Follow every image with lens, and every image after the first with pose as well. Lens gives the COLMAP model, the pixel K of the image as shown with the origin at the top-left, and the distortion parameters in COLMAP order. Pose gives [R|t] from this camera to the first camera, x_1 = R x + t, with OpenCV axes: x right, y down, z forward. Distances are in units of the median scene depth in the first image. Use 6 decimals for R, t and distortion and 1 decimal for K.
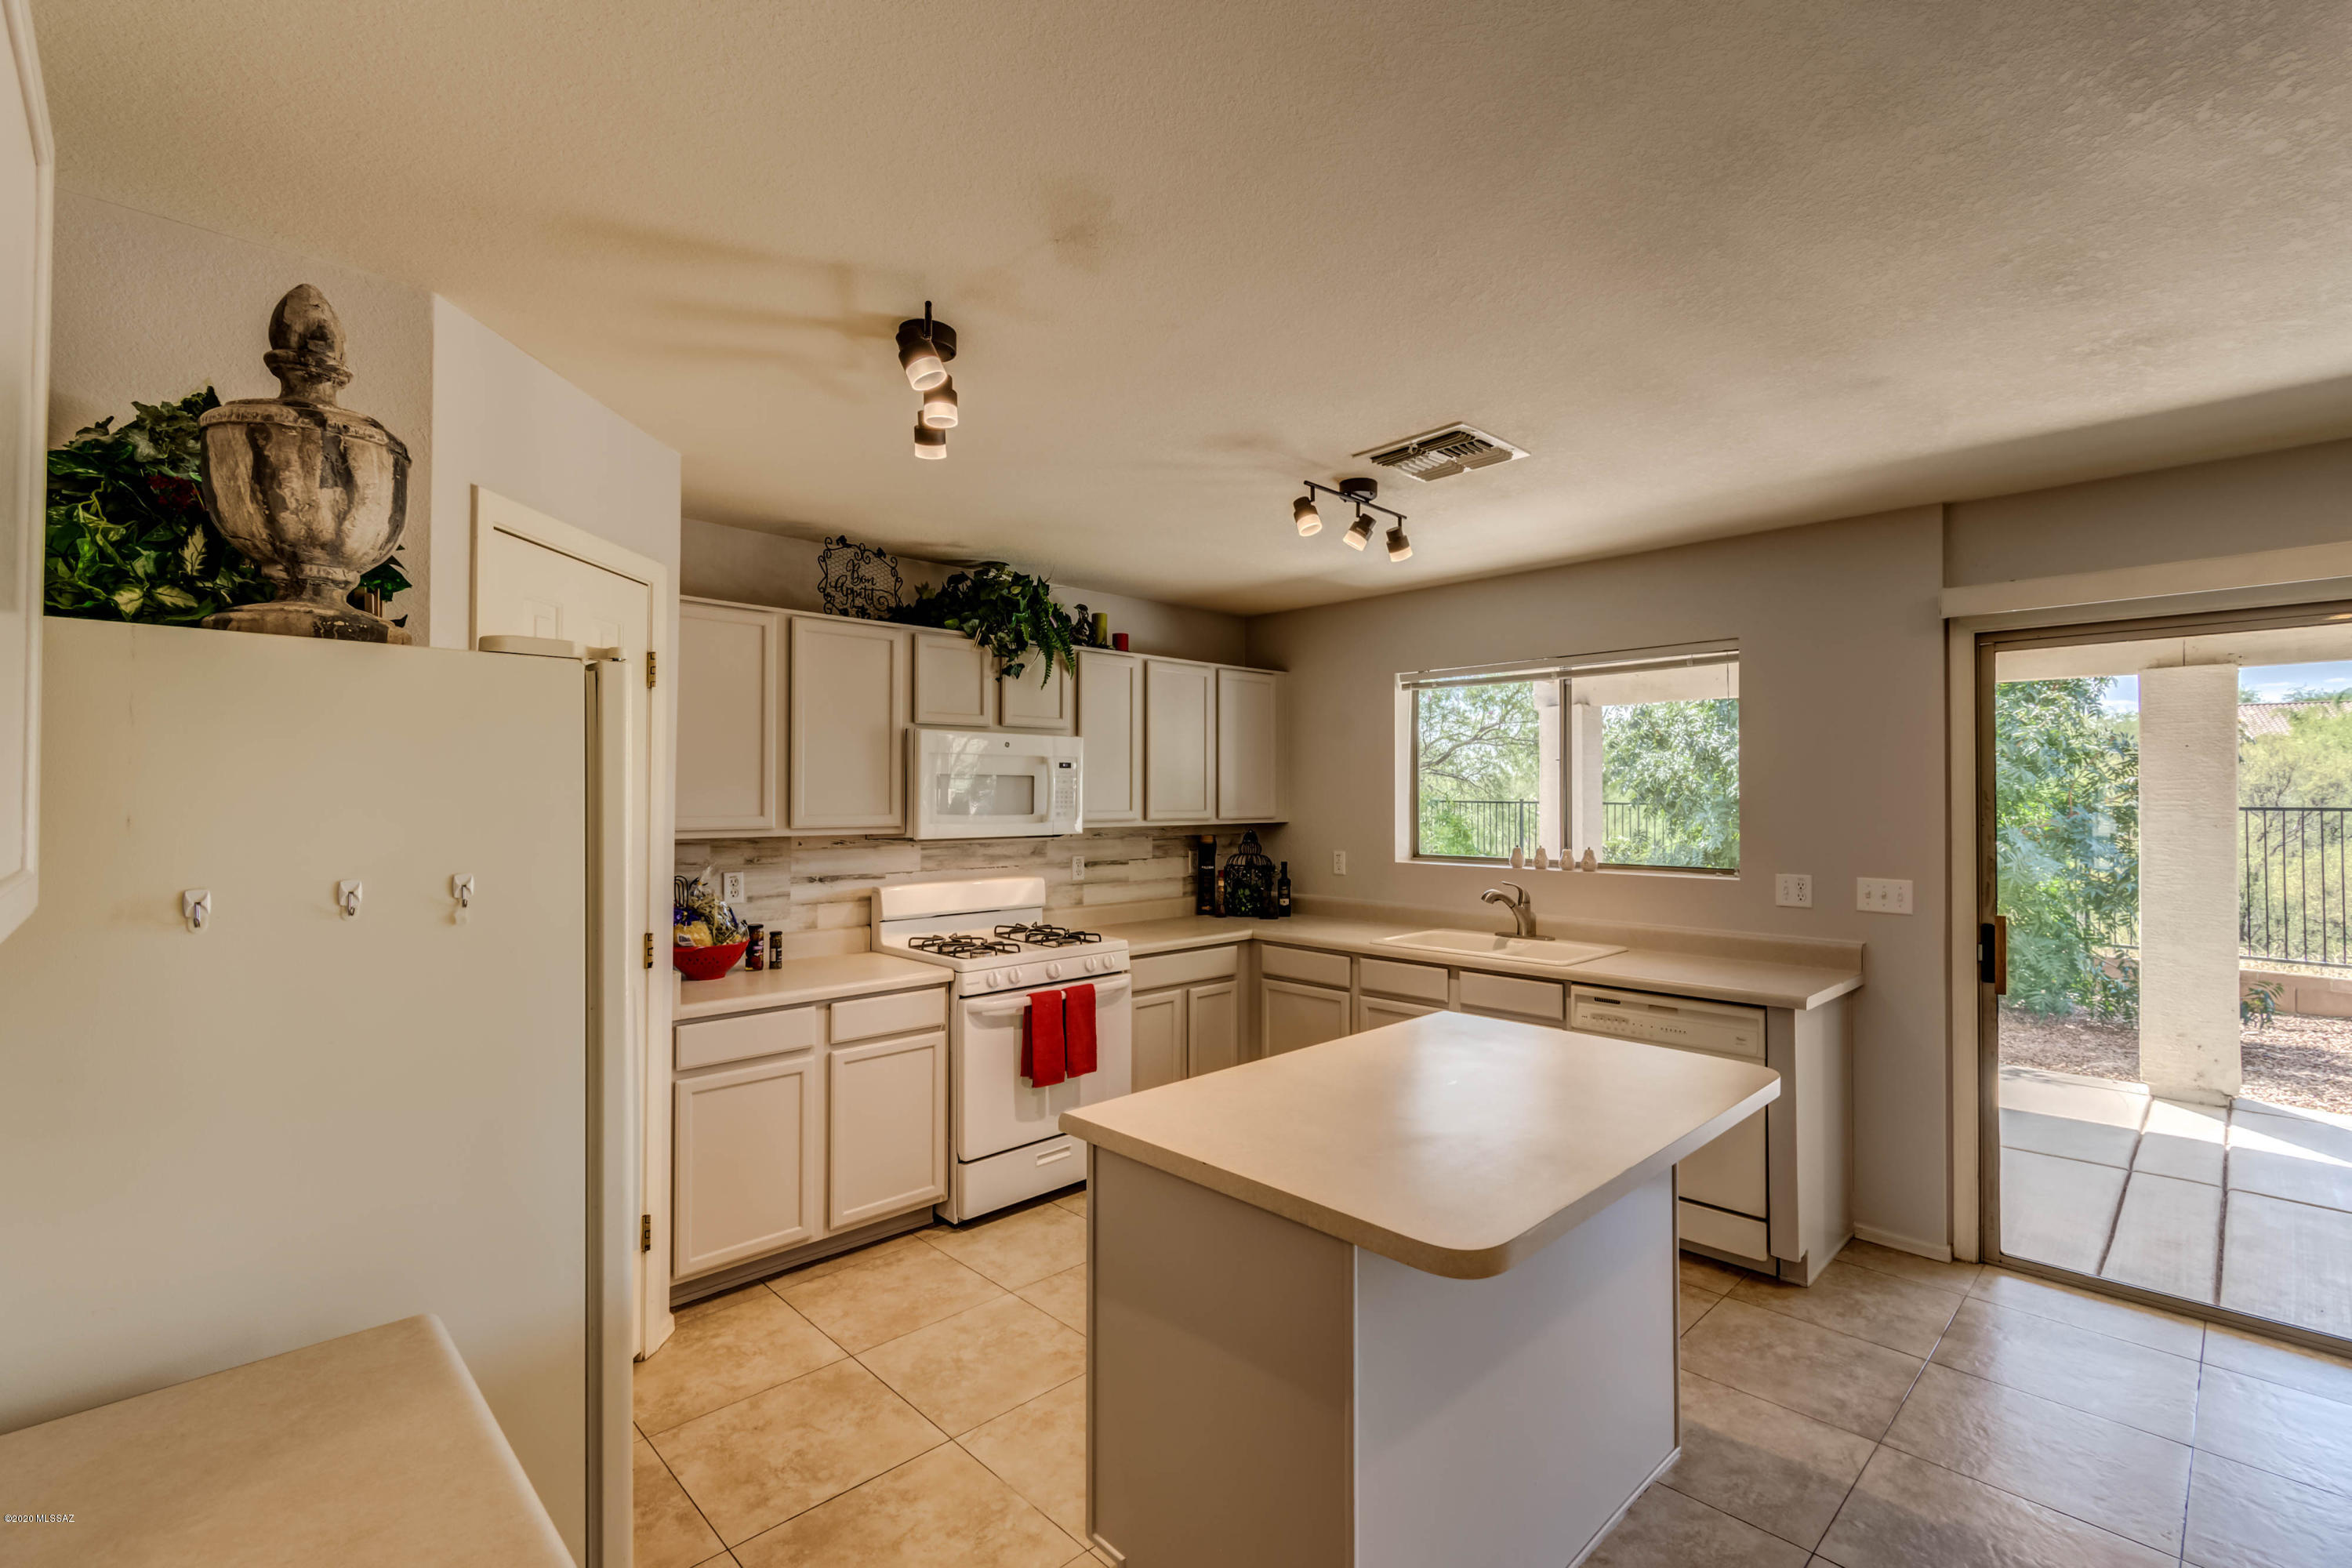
lens RADIAL K [[1055.3, 0, 1259.7], [0, 1055.3, 769.8], [0, 0, 1]] dist [0.022006, -0.000966]
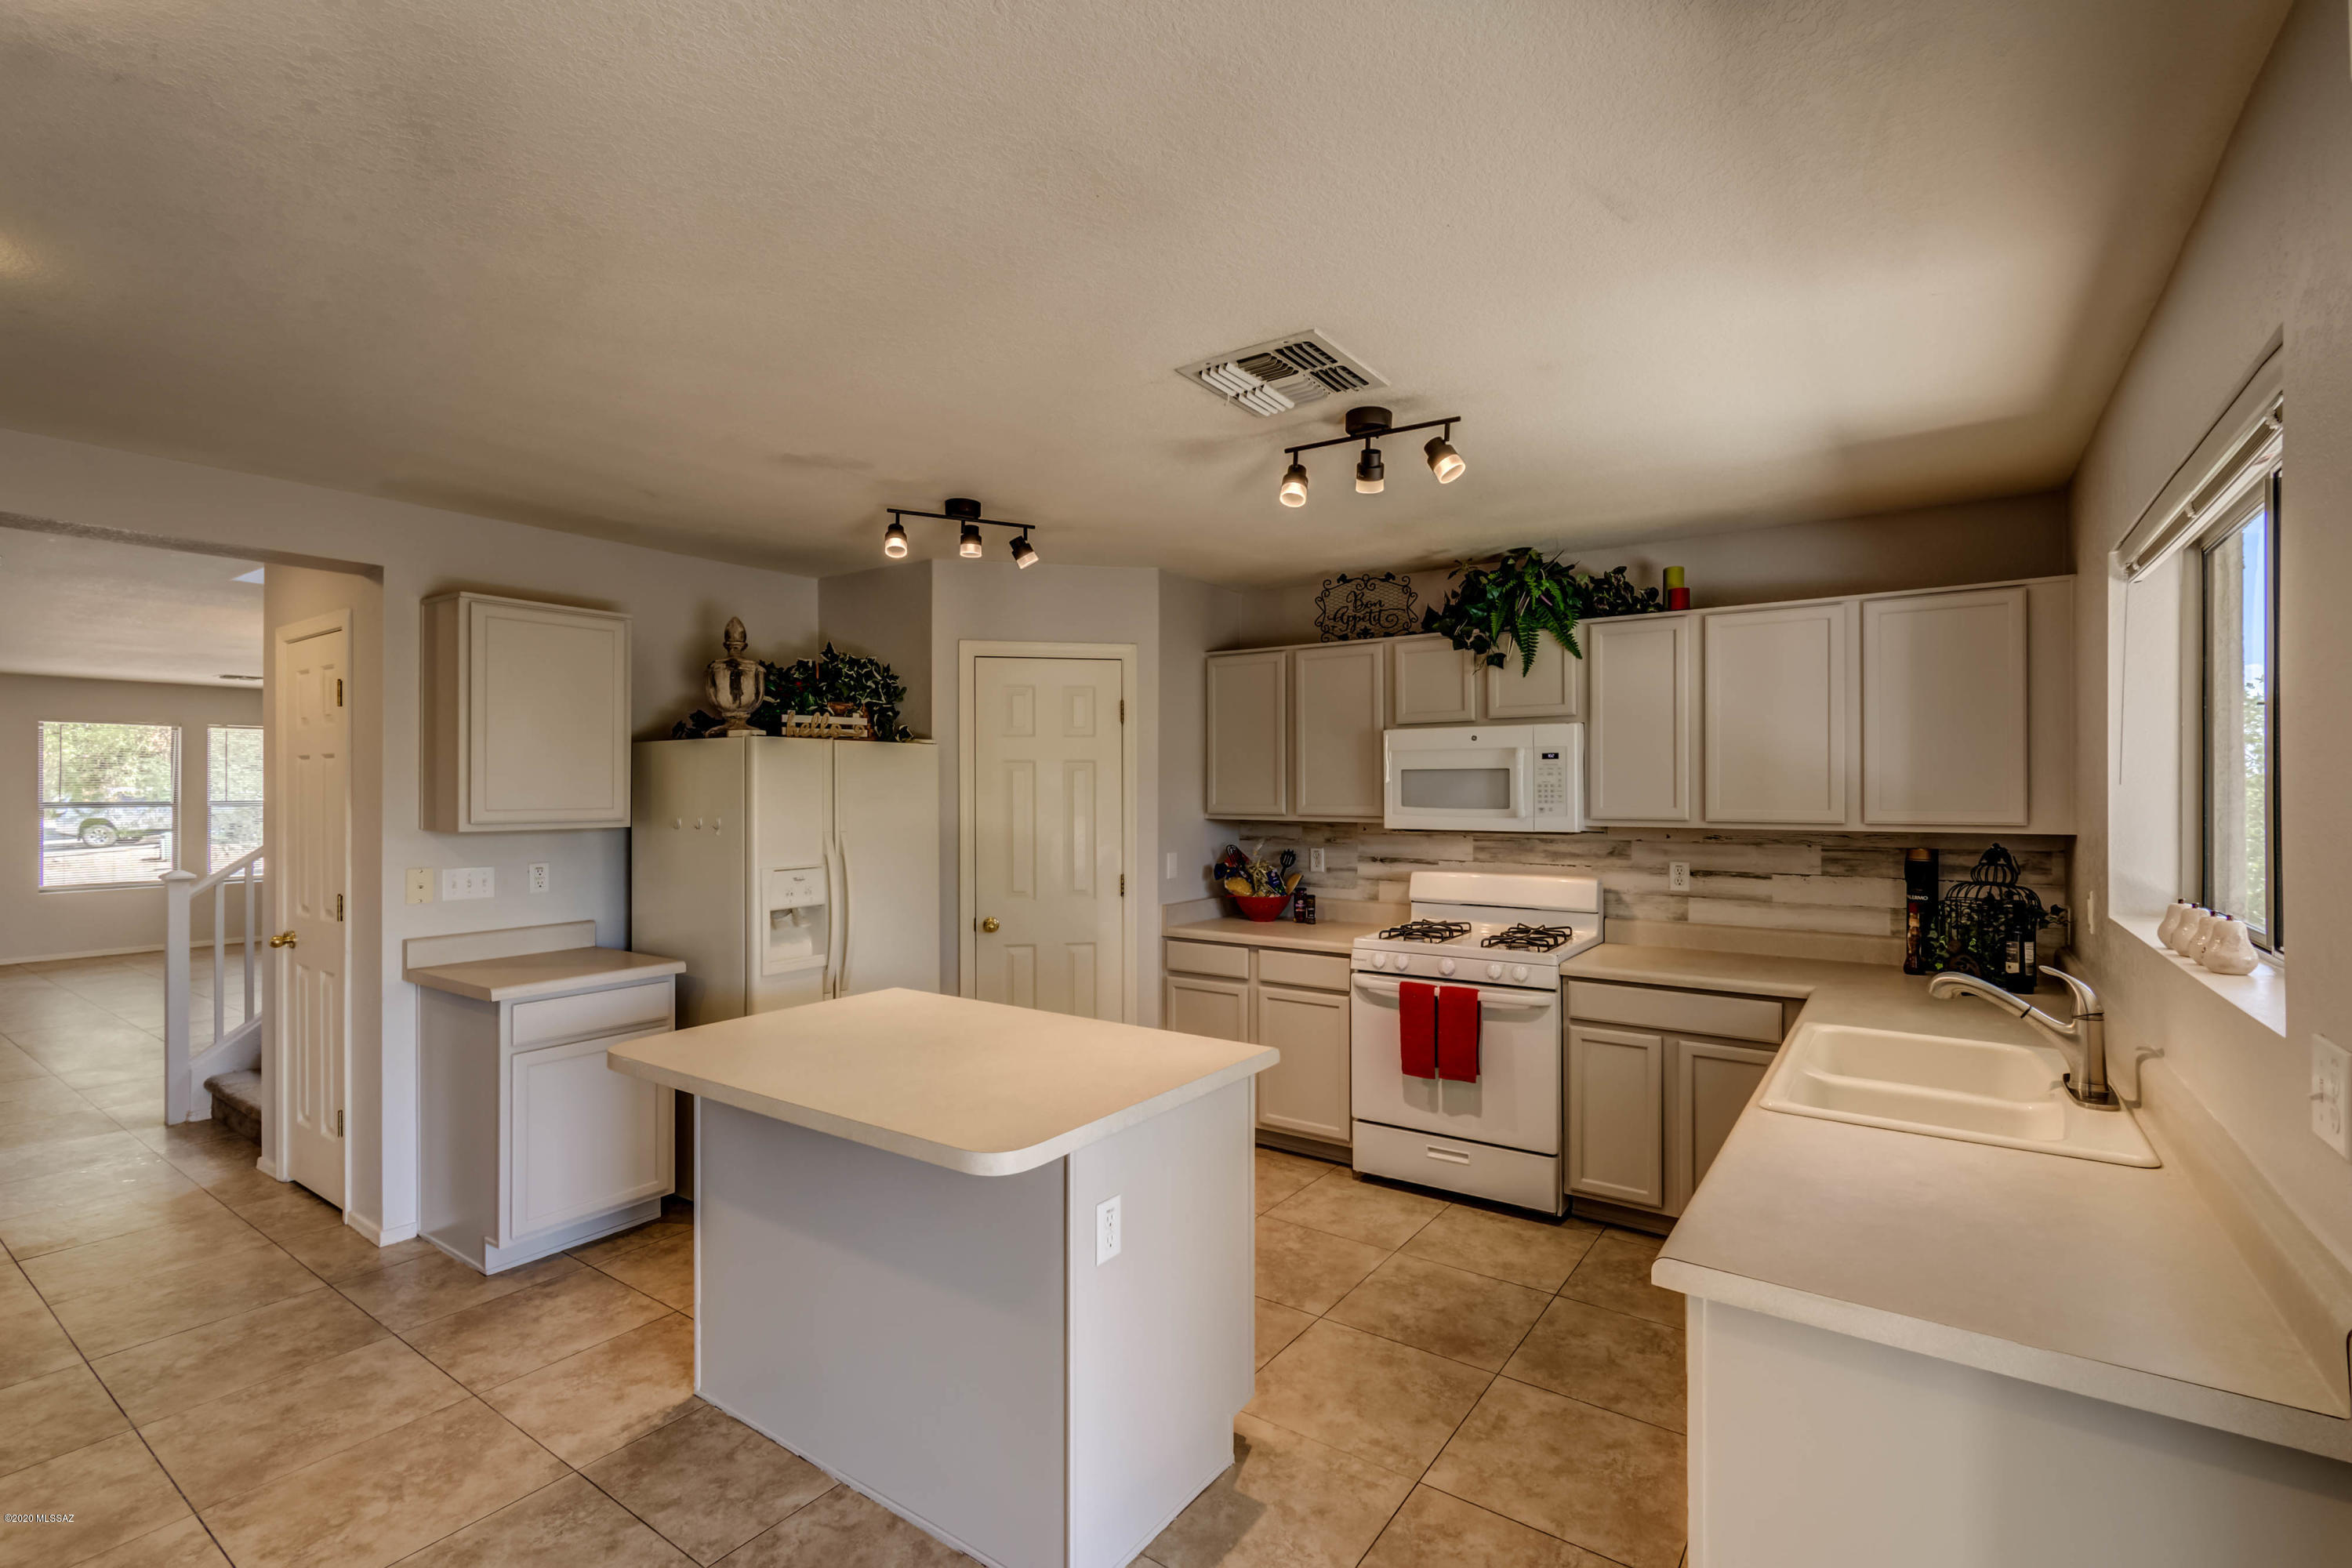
lens RADIAL K [[1055.3, 0, 1181.1], [0, 1055.3, 774.8], [0, 0, 1]] dist [0.022006, -0.000966]
pose [[0.155260, -0.013117, -0.987787, 0.715136], [0.026682, 0.999603, -0.009080, 0.012585], [0.987513, -0.024946, 0.155548, 0.586920]]
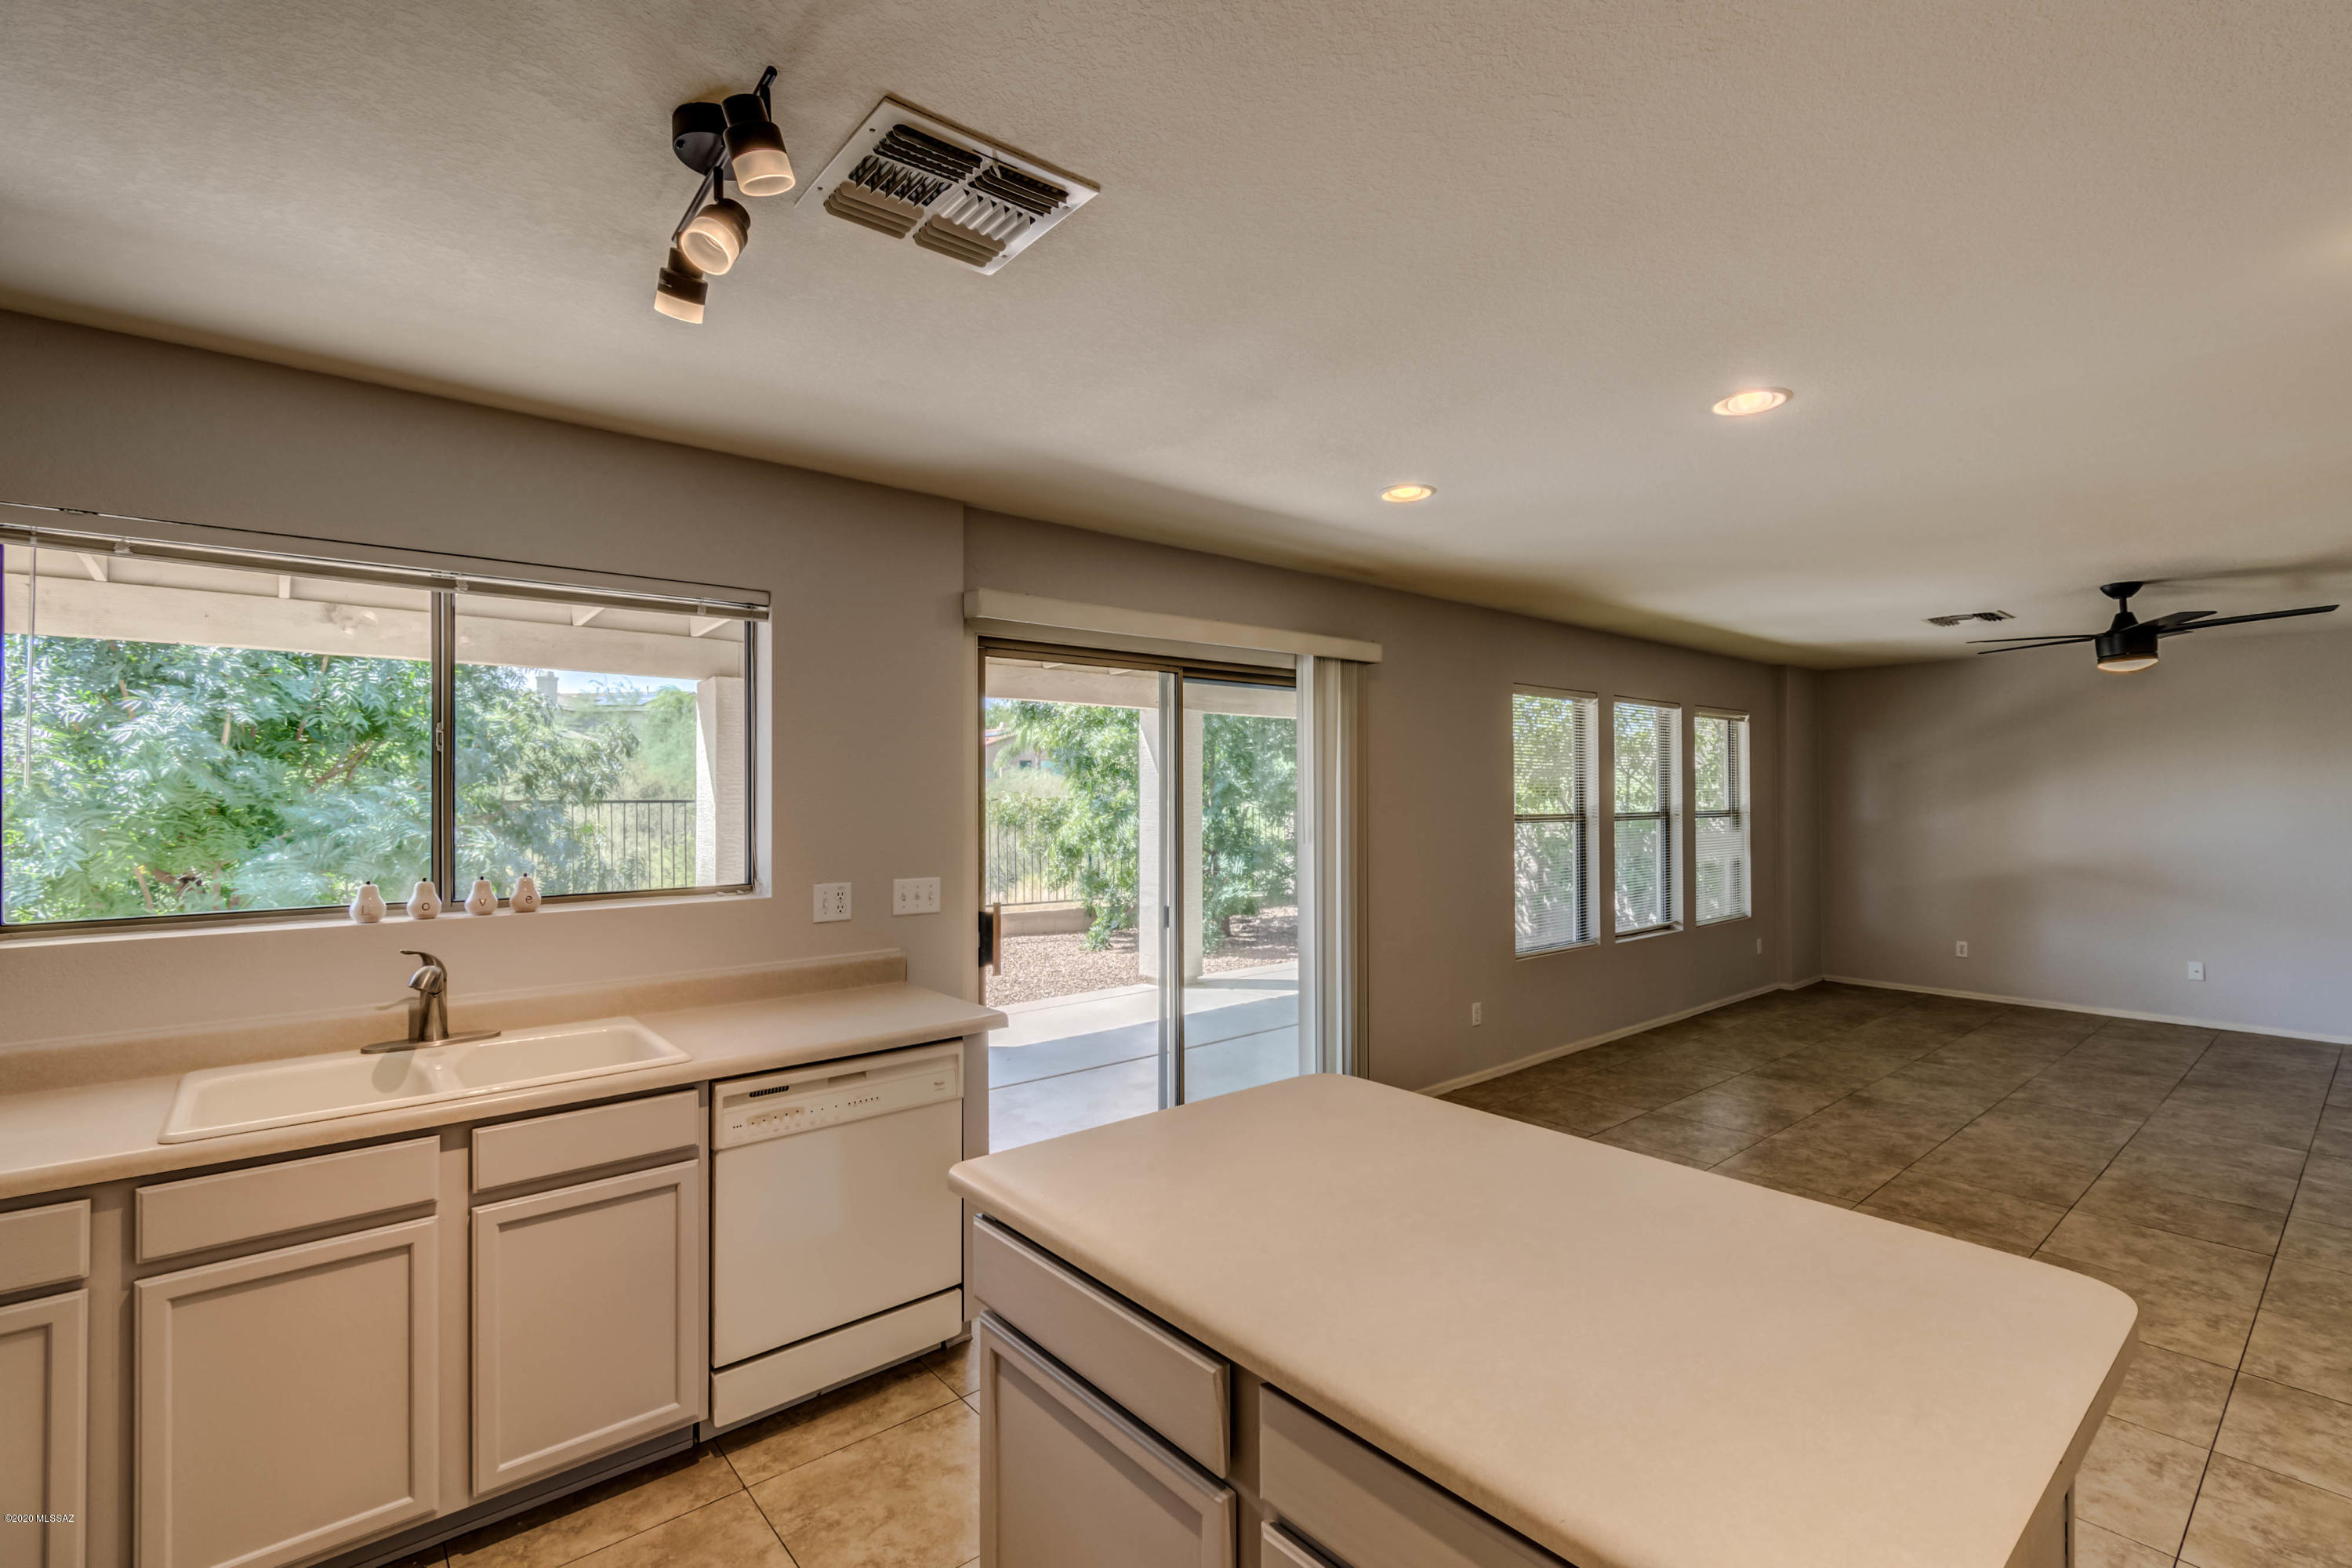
lens RADIAL K [[1055.3, 0, 1177.4], [0, 1055.3, 786.0], [0, 0, 1]] dist [0.022006, -0.000966]
pose [[0.091656, 0.010087, 0.995740, -0.287989], [-0.031231, 0.999486, -0.007251, 0.017989], [-0.995301, -0.030433, 0.091924, 0.609581]]
